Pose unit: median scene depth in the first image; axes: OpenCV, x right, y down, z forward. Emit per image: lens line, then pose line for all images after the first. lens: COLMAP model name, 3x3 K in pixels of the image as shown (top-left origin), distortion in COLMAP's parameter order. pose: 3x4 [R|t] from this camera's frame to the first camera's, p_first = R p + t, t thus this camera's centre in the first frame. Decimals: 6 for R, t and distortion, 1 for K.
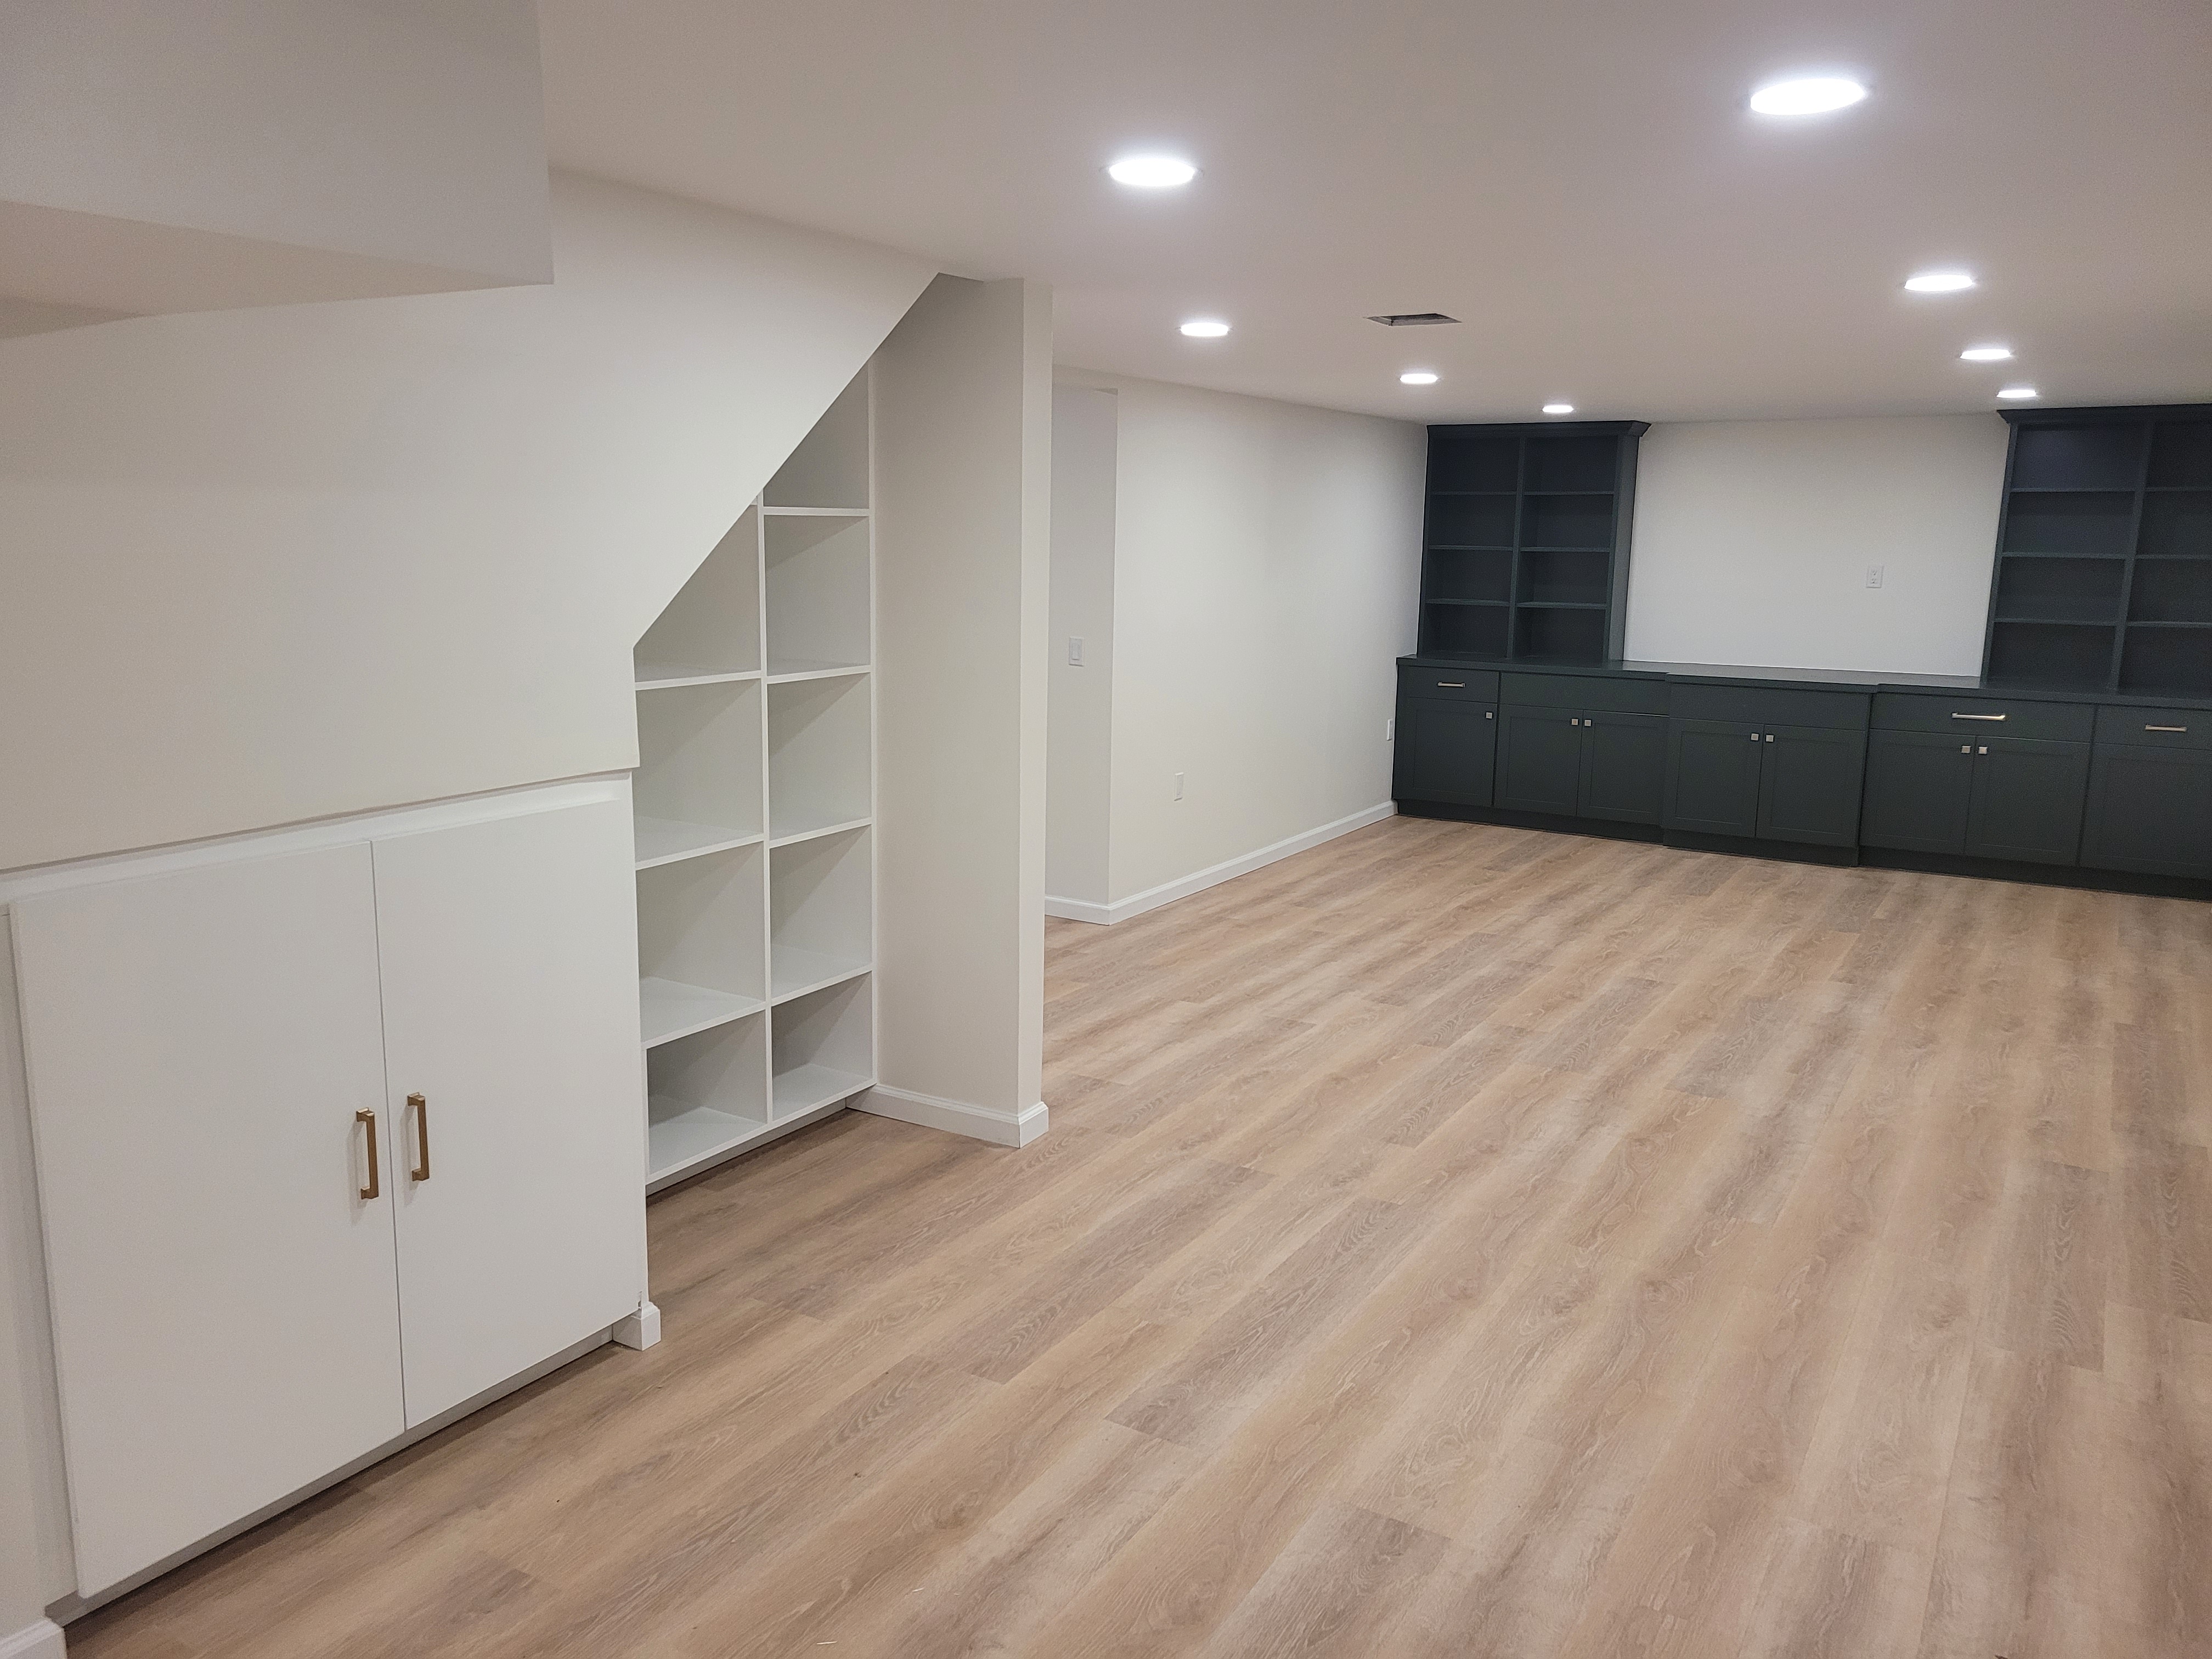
lens RADIAL K [[1635.7, 0, 1119.4], [0, 1635.7, 802.1], [0, 0, 1]] dist [0.065474, -0.041851]
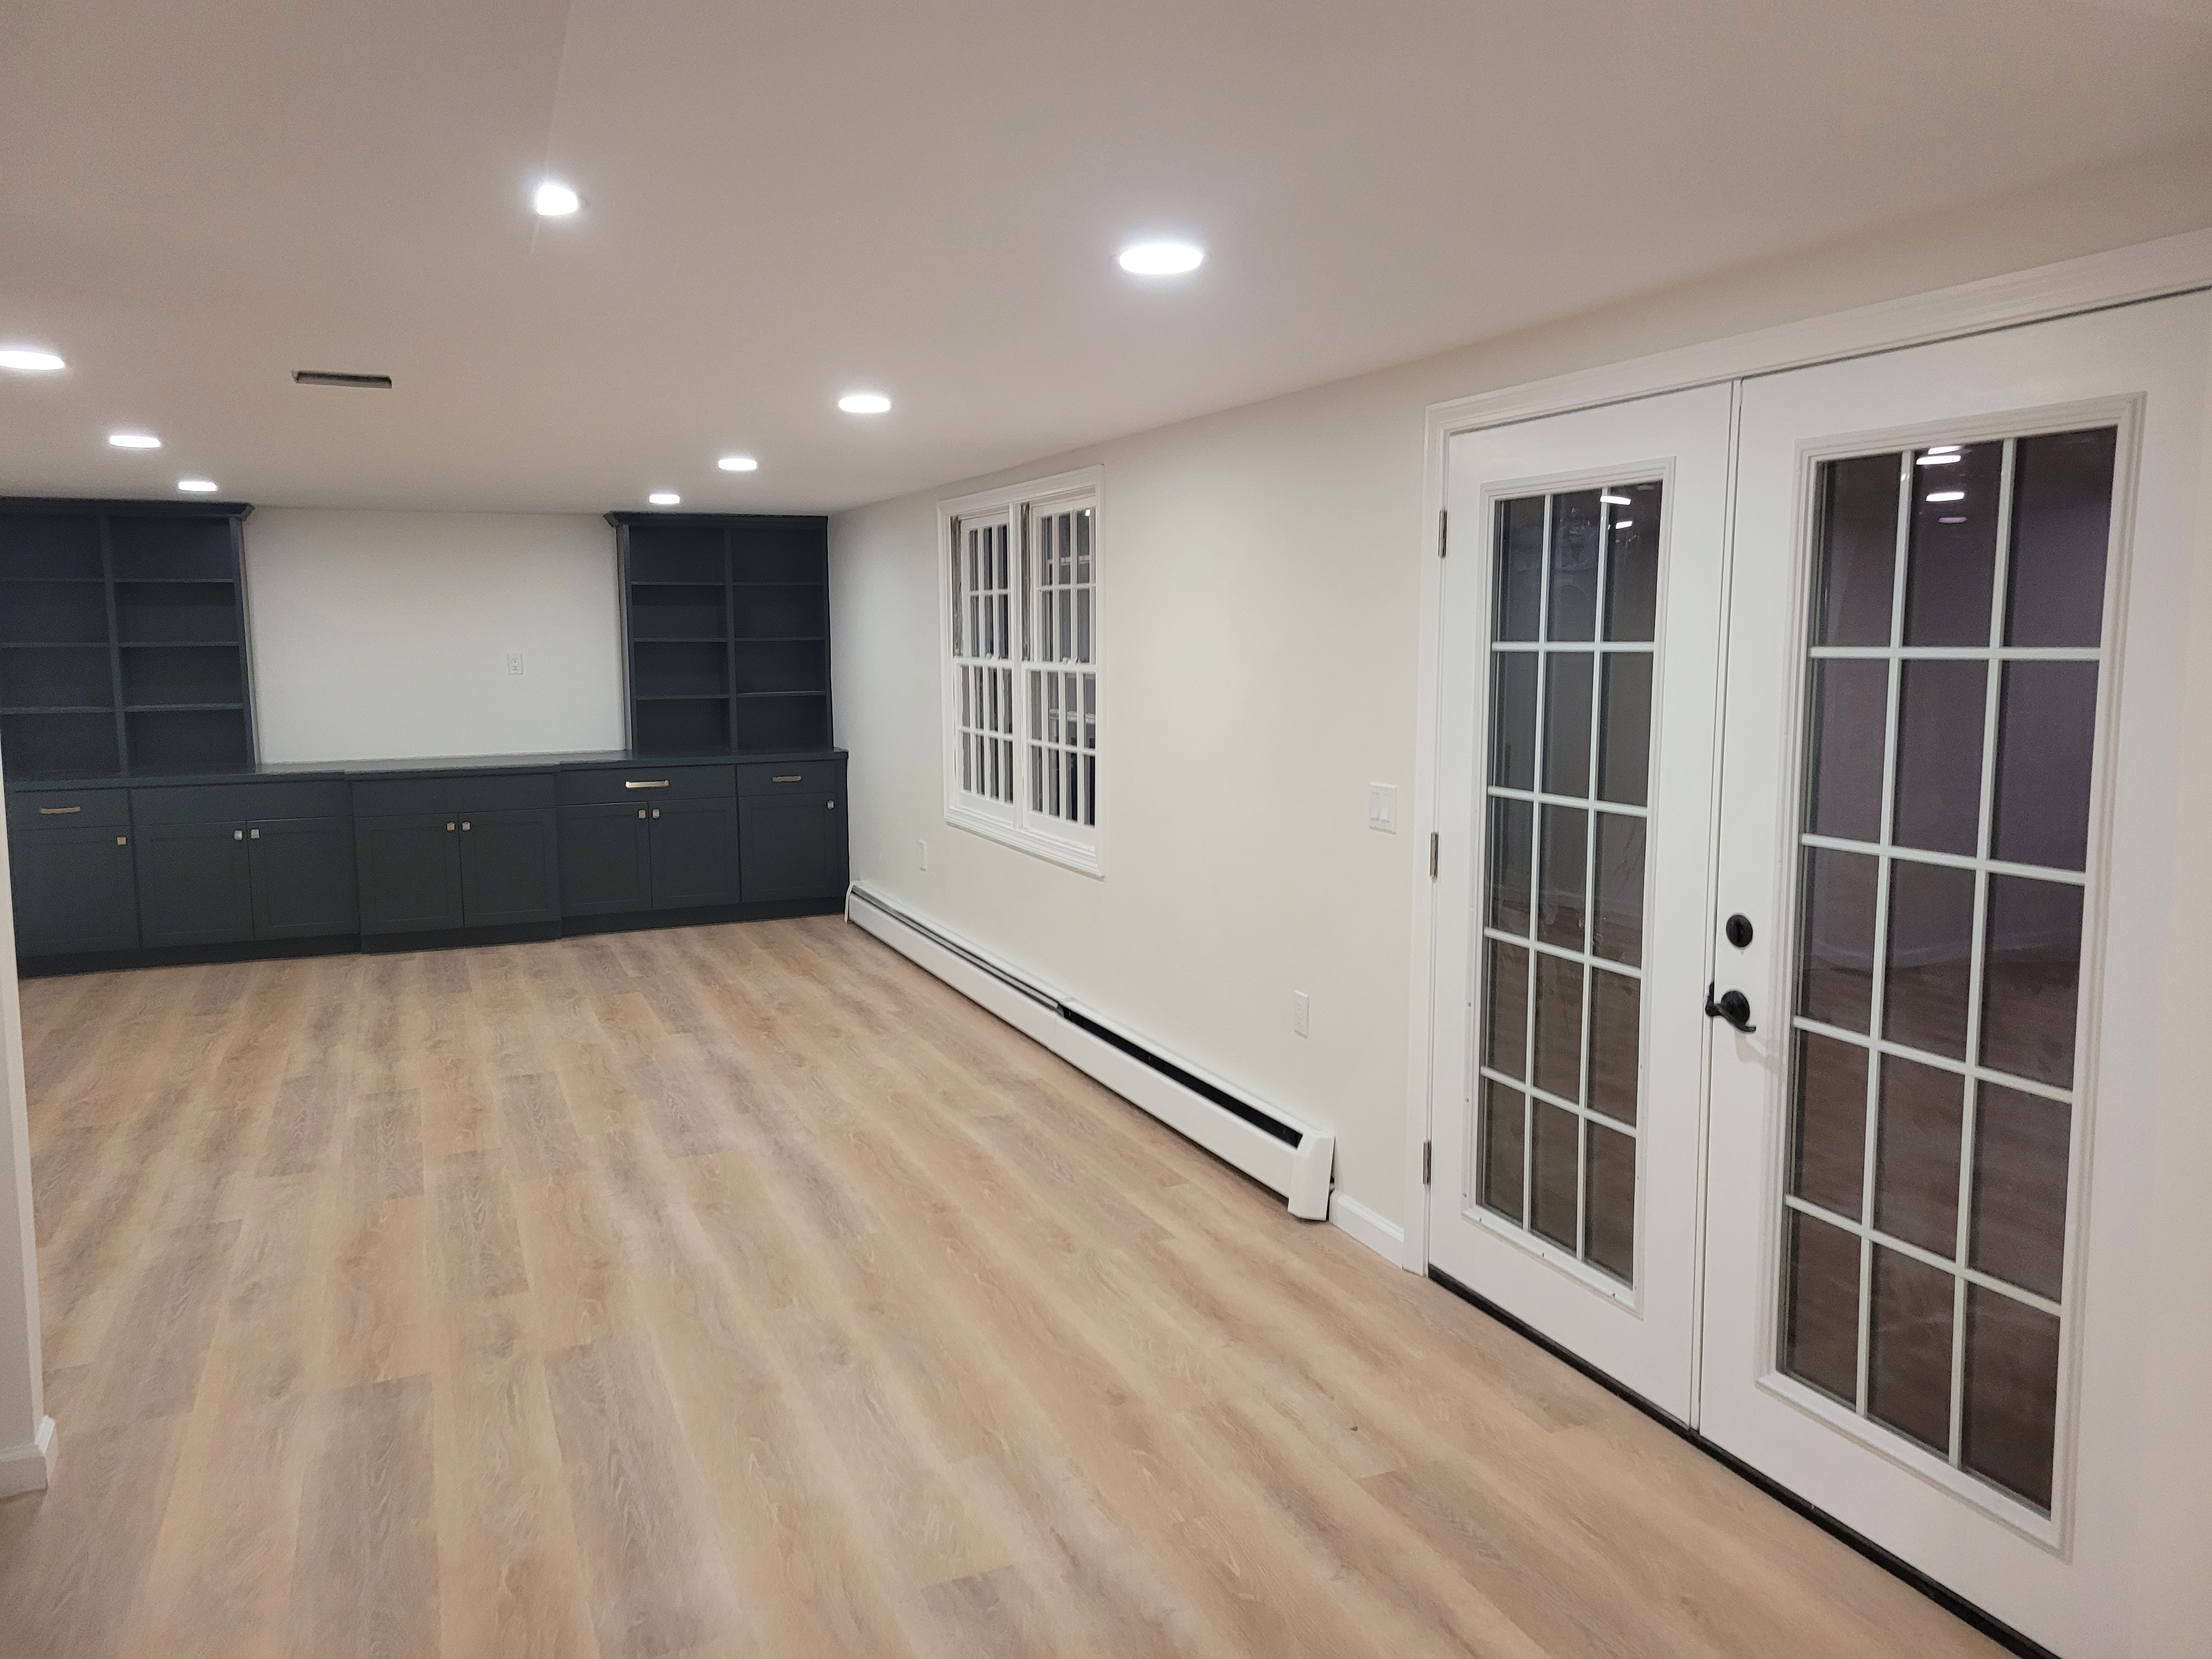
lens RADIAL K [[1635.7, 0, 1118.9], [0, 1635.7, 821.0], [0, 0, 1]] dist [0.065474, -0.041851]
pose [[0.582752, -0.115581, 0.804388, -0.283980], [0.152622, 0.987787, 0.031363, -0.020547], [-0.798189, 0.104491, 0.593275, 0.146188]]
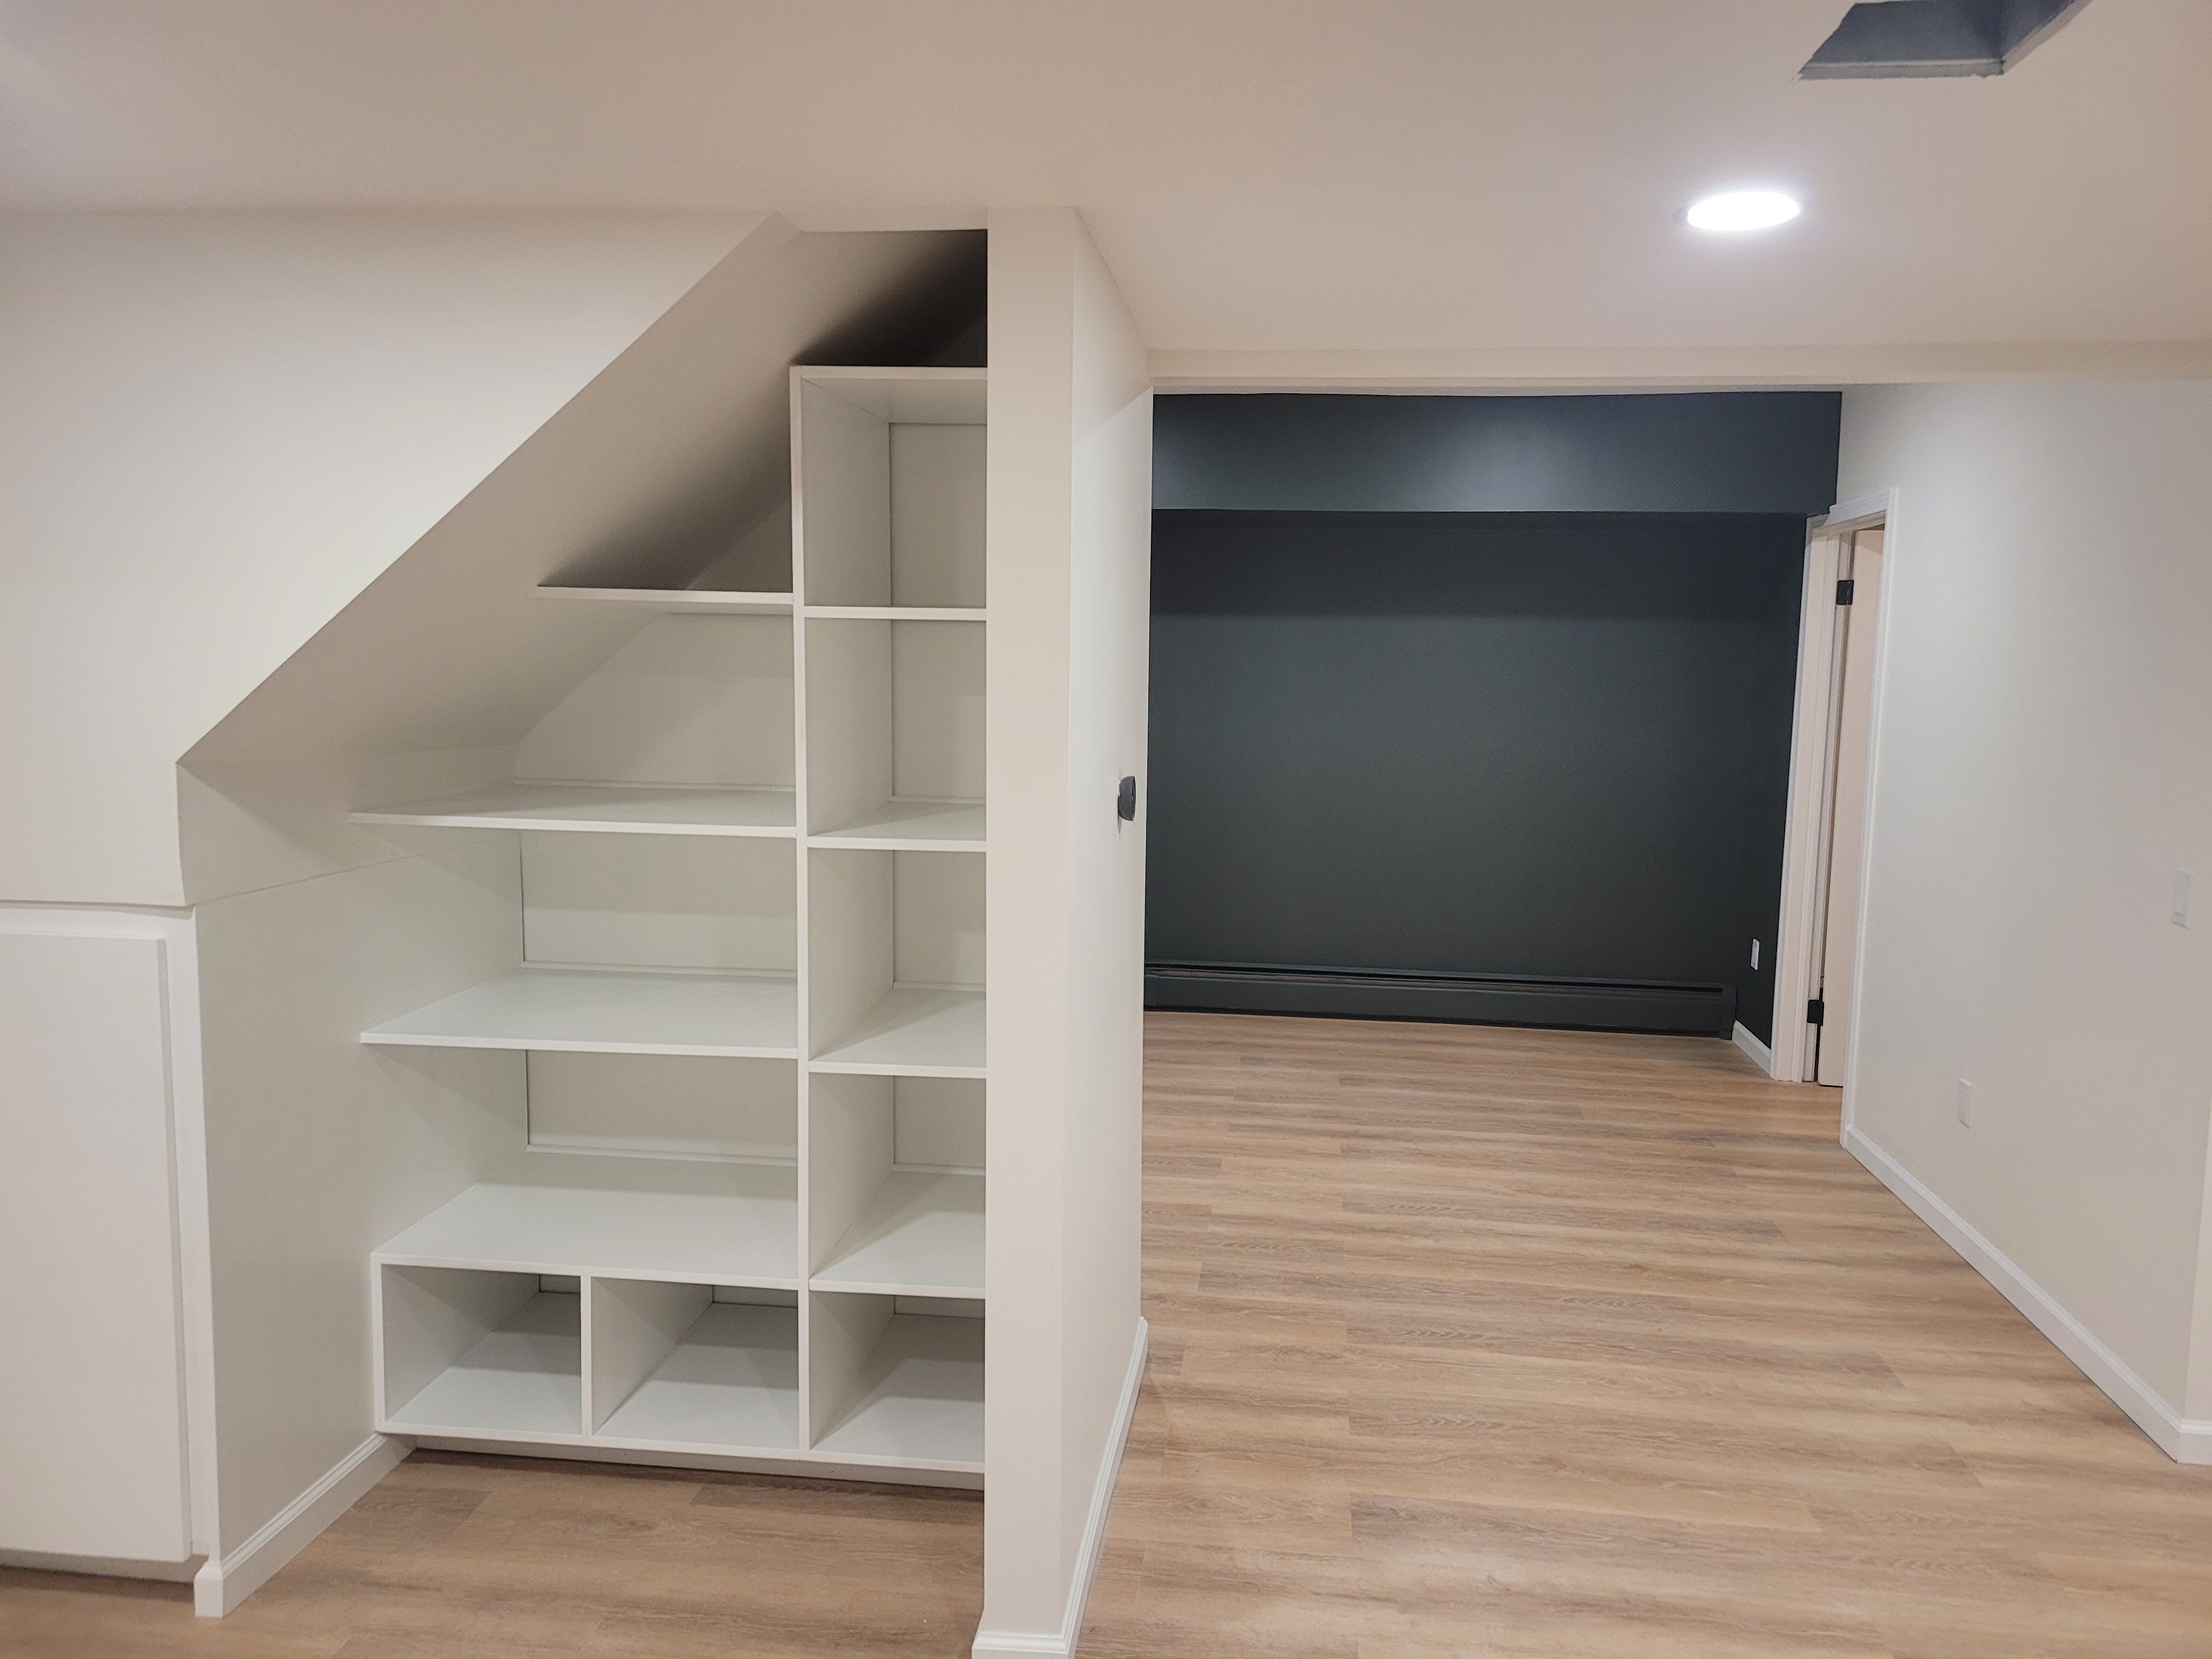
lens RADIAL K [[1635.7, 0, 1131.6], [0, 1635.7, 853.8], [0, 0, 1]] dist [0.065474, -0.041851]
pose [[0.415595, 0.108043, -0.903110, 0.384938], [-0.164315, 0.985501, 0.042285, -0.095160], [0.894584, 0.130821, 0.427322, 0.637778]]
